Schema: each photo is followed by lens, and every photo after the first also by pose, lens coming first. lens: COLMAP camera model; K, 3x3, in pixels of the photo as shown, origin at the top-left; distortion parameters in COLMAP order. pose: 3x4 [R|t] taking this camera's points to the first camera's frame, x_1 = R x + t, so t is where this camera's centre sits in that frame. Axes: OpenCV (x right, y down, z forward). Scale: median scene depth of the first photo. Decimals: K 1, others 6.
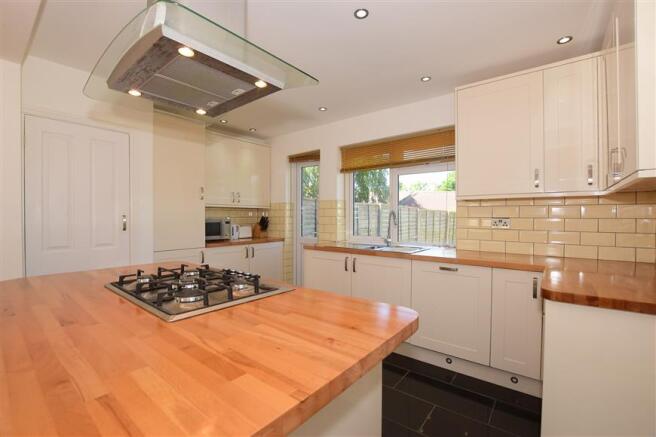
lens RADIAL K [[292.7, 0, 325.6], [0, 292.7, 219.7], [0, 0, 1]] dist [-0.024388, -0.000352]
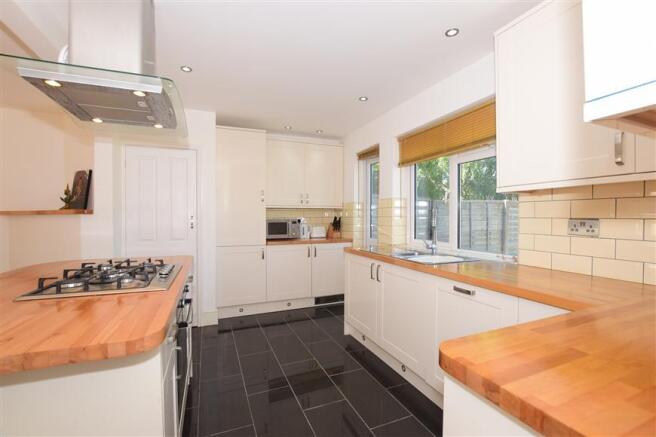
lens RADIAL K [[292.7, 0, 331.1], [0, 292.7, 217.9], [0, 0, 1]] dist [-0.024388, -0.000352]
pose [[0.871959, 0.000856, -0.489579, 0.301693], [-0.003789, 0.999980, -0.004999, -0.001955], [0.489565, 0.006213, 0.871945, 0.139609]]
